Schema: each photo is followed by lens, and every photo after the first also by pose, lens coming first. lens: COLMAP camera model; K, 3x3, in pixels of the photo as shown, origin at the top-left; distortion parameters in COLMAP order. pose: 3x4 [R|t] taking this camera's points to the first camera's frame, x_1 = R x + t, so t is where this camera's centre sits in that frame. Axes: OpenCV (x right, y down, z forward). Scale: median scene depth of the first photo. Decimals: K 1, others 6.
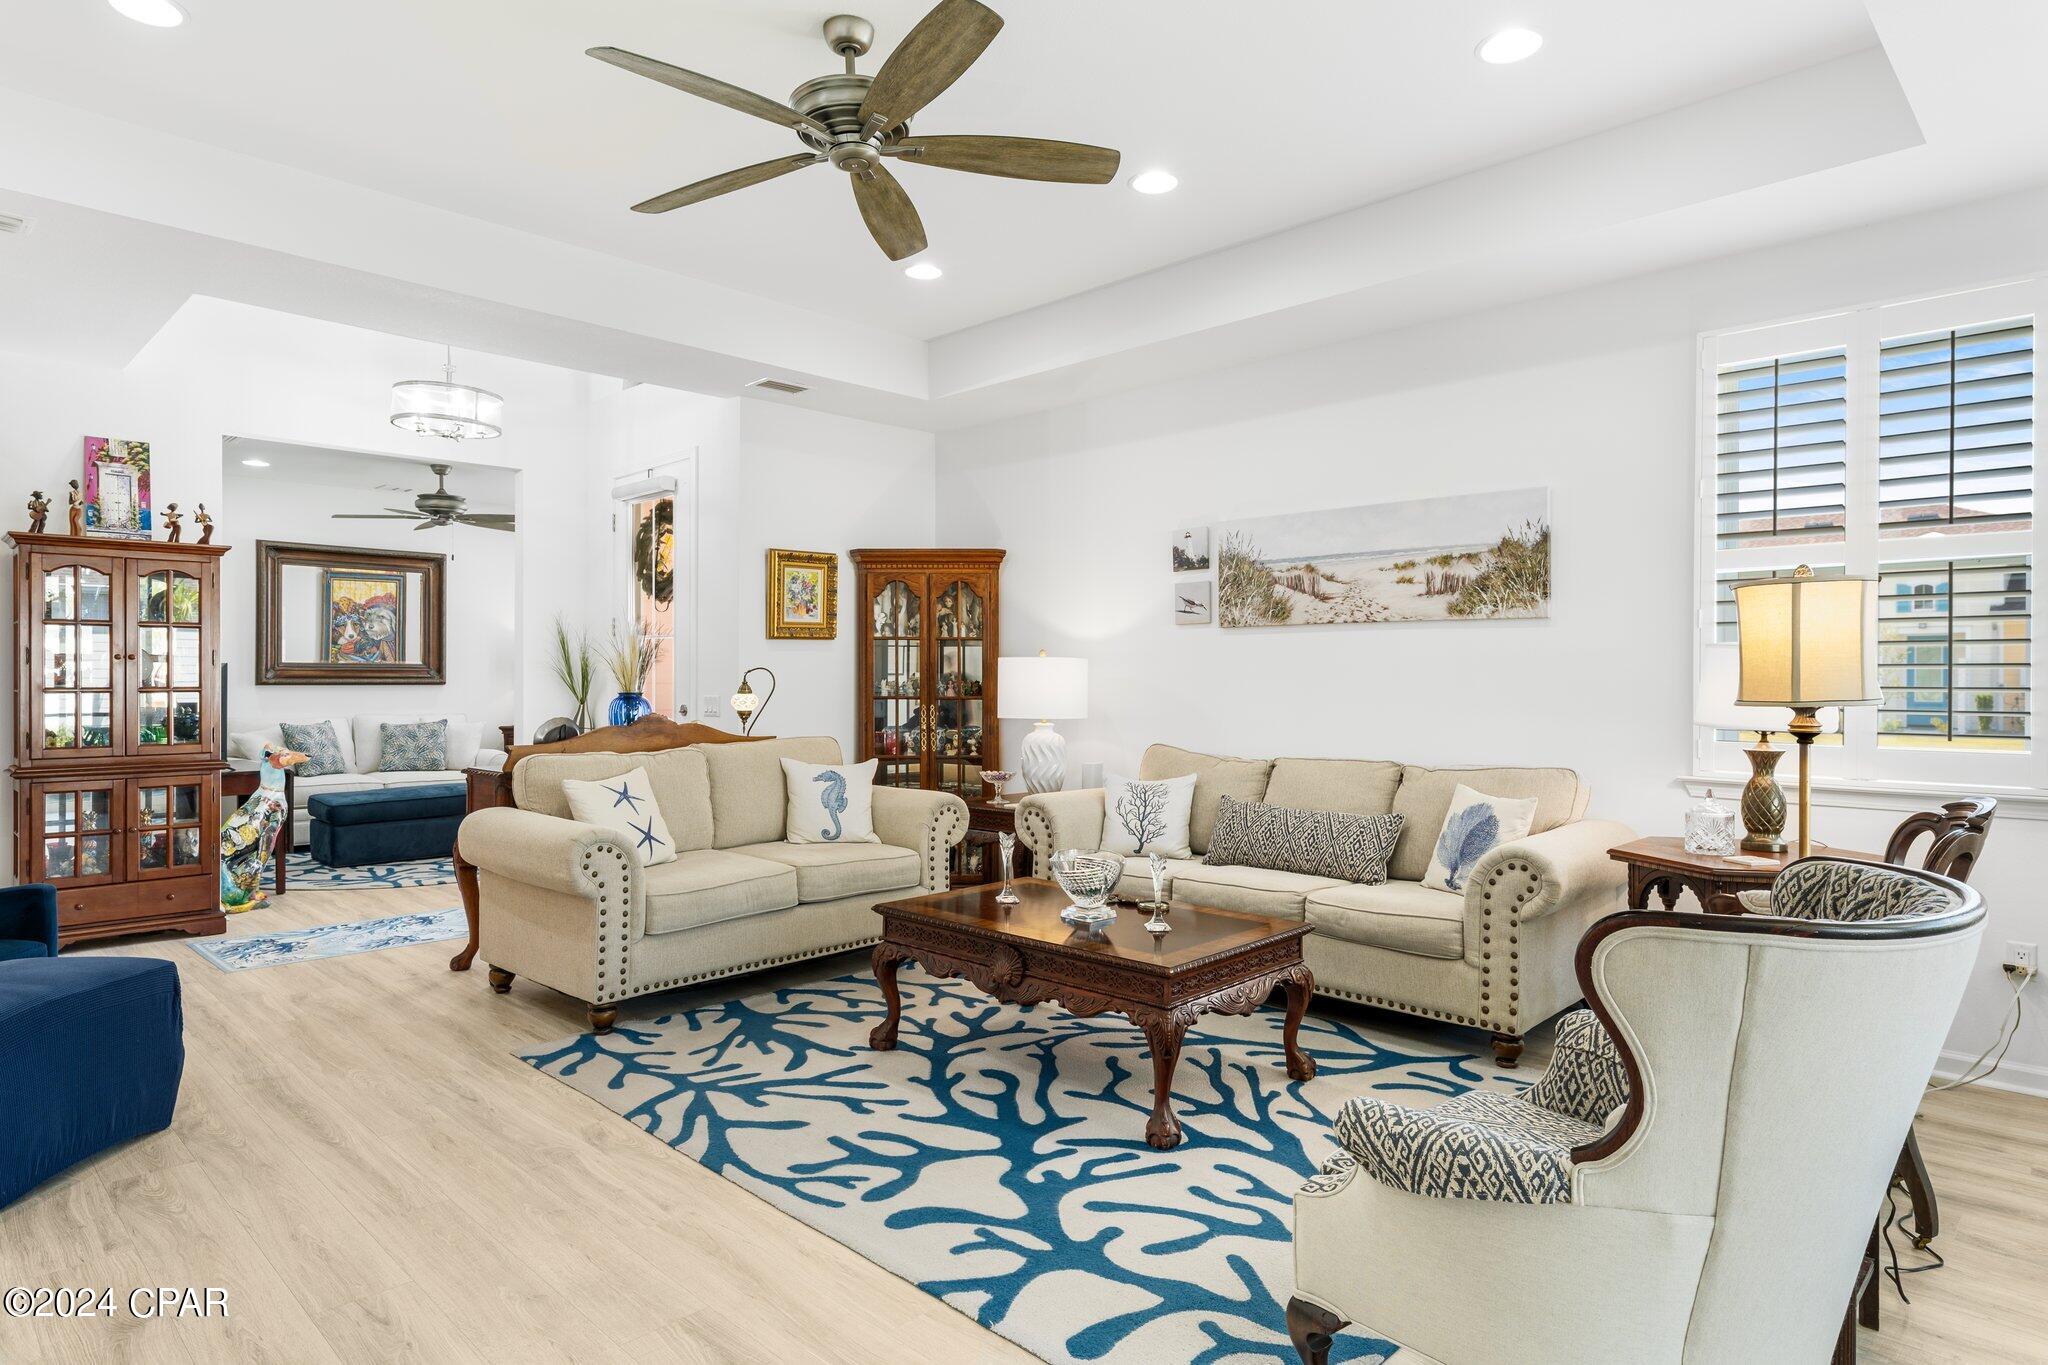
lens RADIAL K [[1156.1, 0, 1029.6], [0, 1156.1, 677.4], [0, 0, 1]] dist [0.000774, 0.000325]
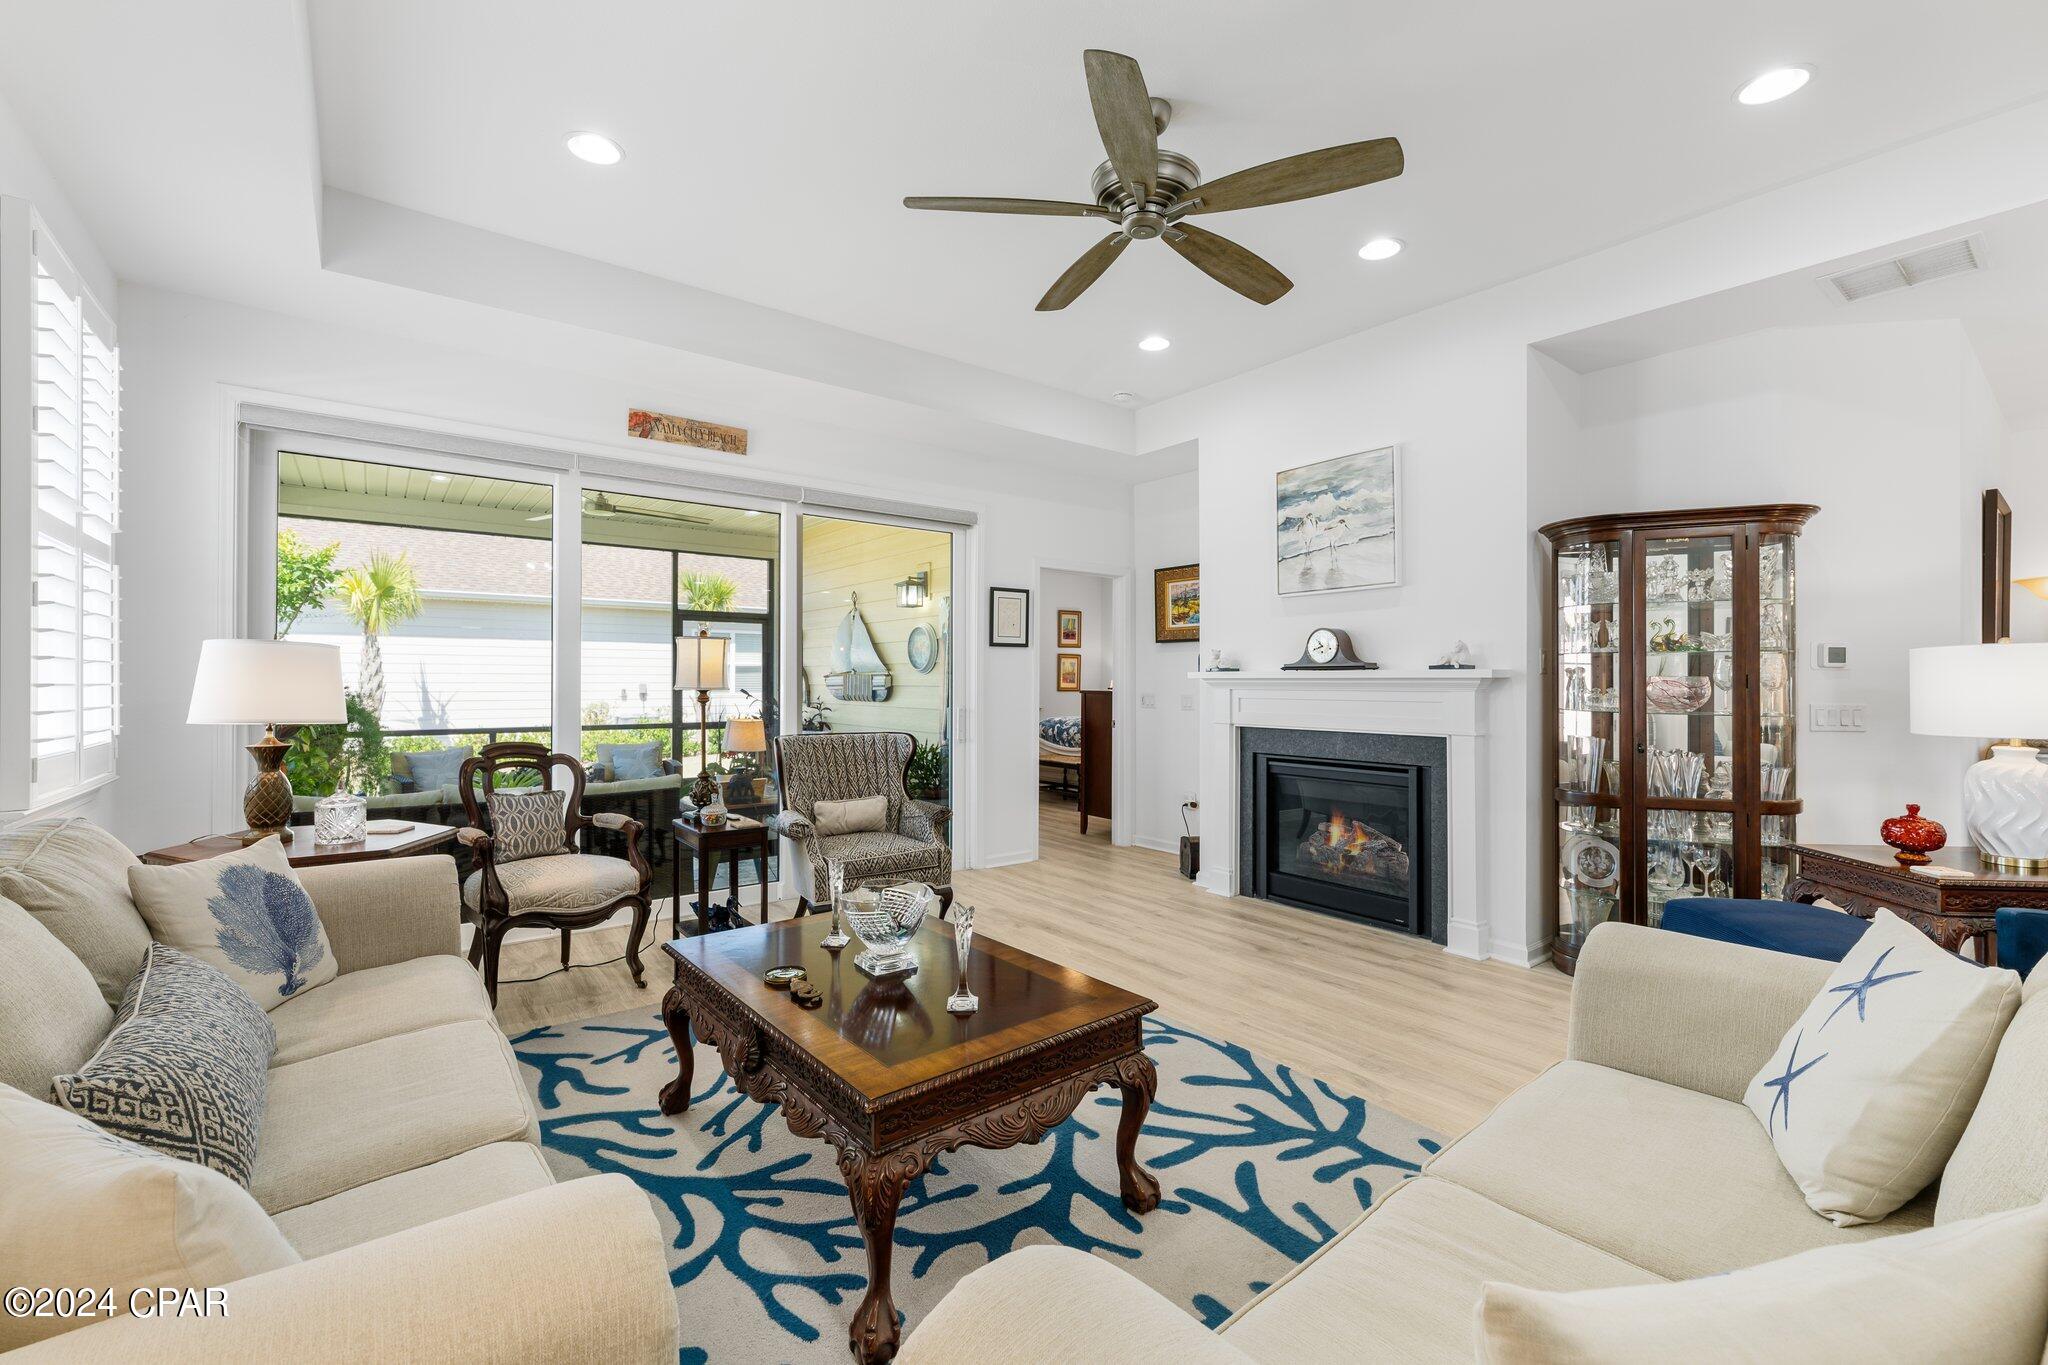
lens RADIAL K [[845.1, 0, 1025.1], [0, 845.1, 682.9], [0, 0, 1]] dist [0.001639, -0.000756]
pose [[-0.990518, -0.005698, 0.137261, -0.128689], [-0.005400, 0.999982, 0.002537, 0.001143], [-0.137273, 0.001772, -0.990532, 1.557631]]
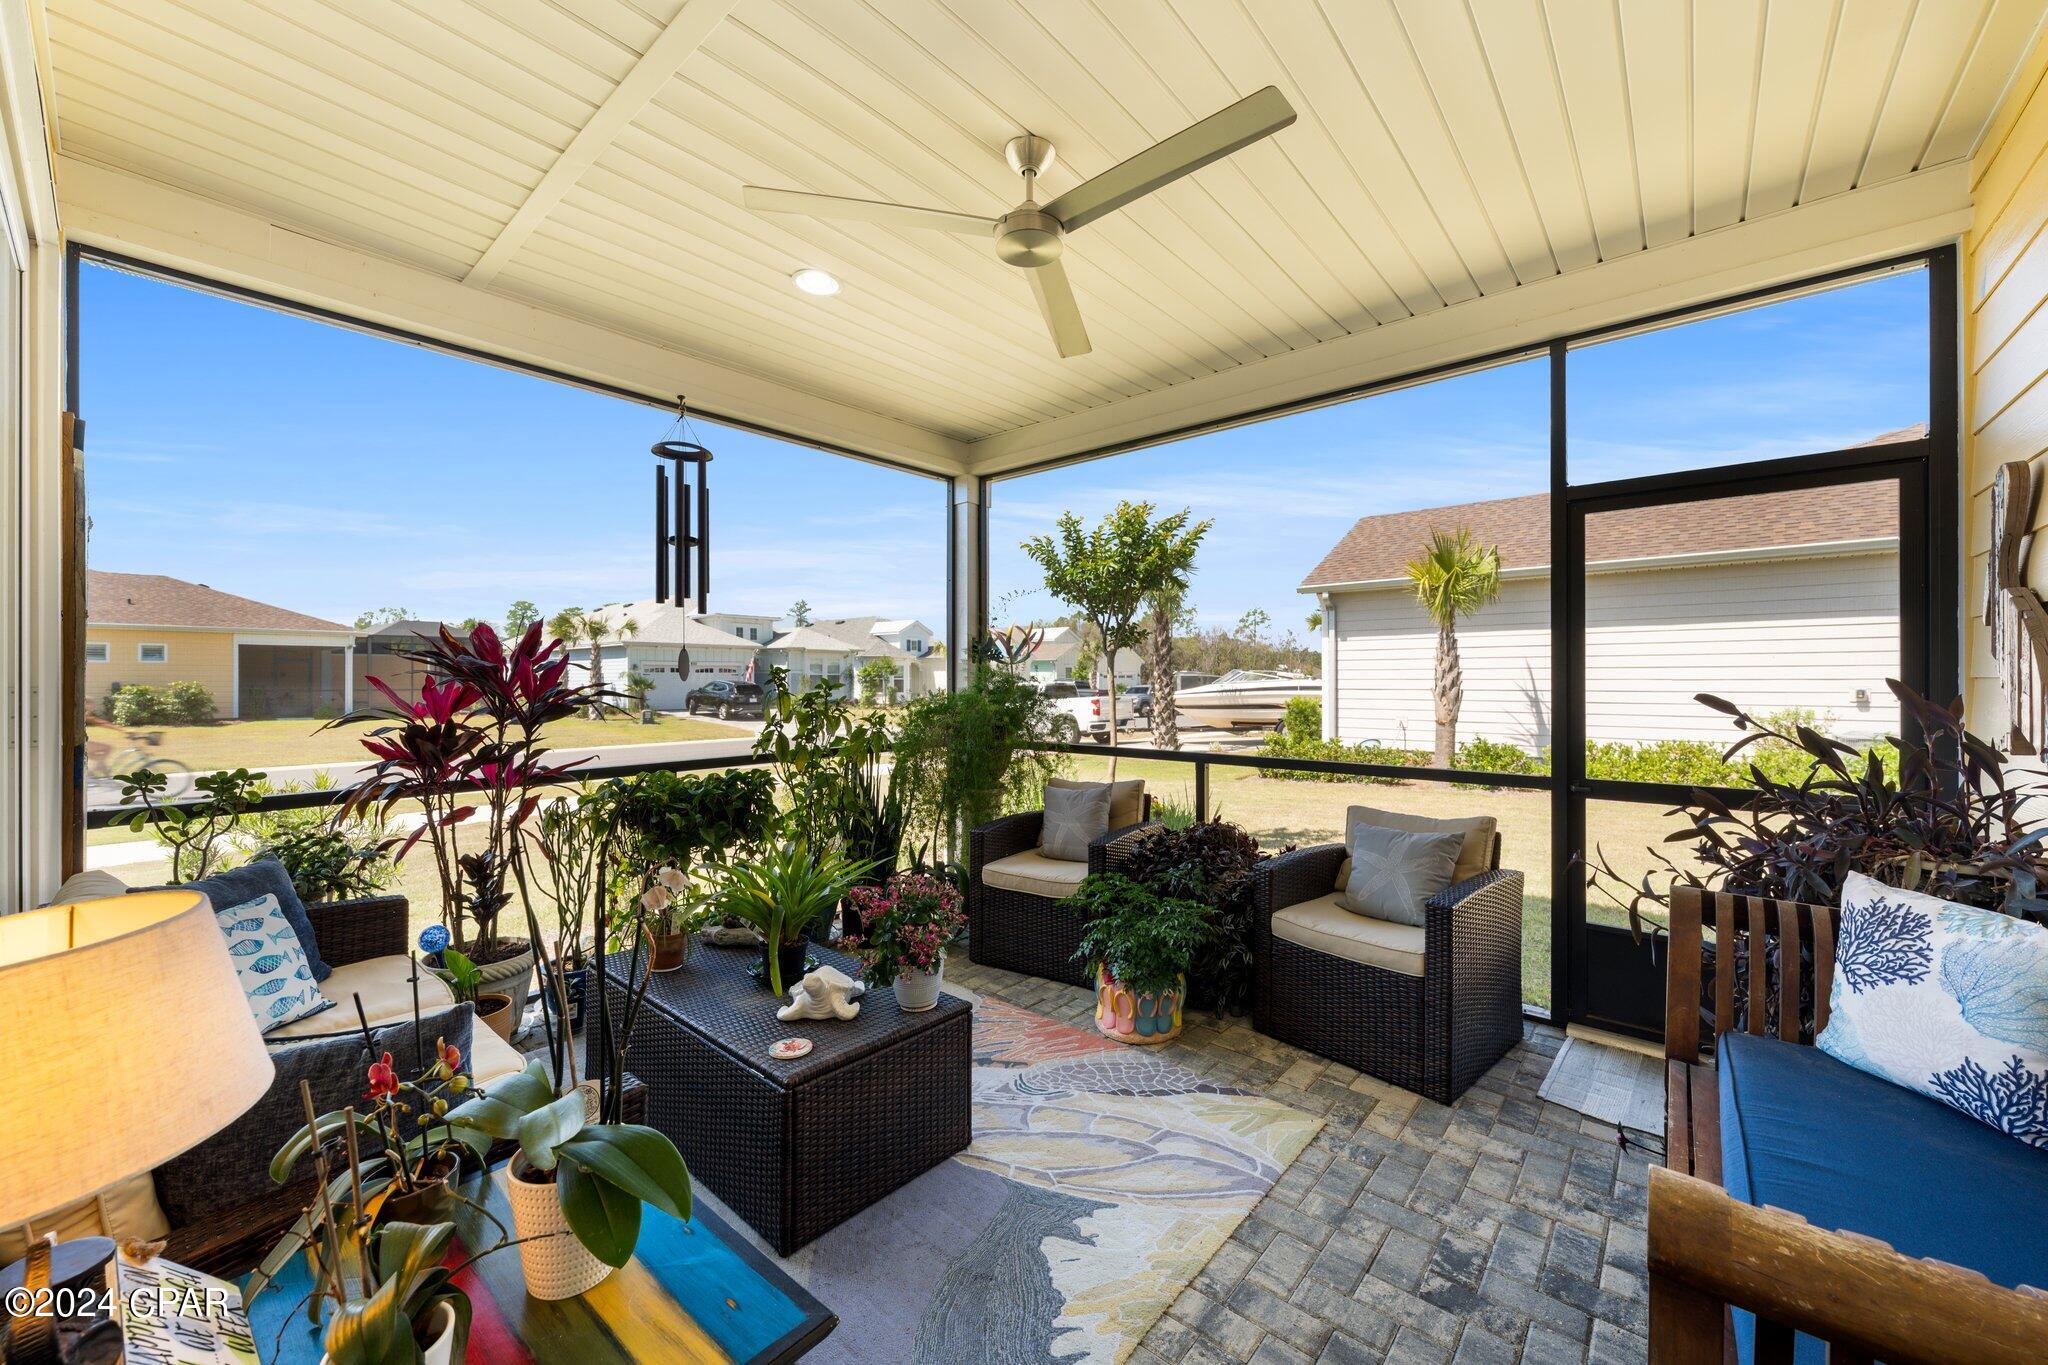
lens RADIAL K [[778.5, 0, 1013.8], [0, 778.5, 676.7], [0, 0, 1]] dist [-0.001183, 0.000841]
pose [[-0.054316, 0.001834, 0.998522, 0.304324], [0.001993, 0.999997, -0.001728, 0.014844], [-0.998522, 0.001897, -0.054319, 0.101704]]
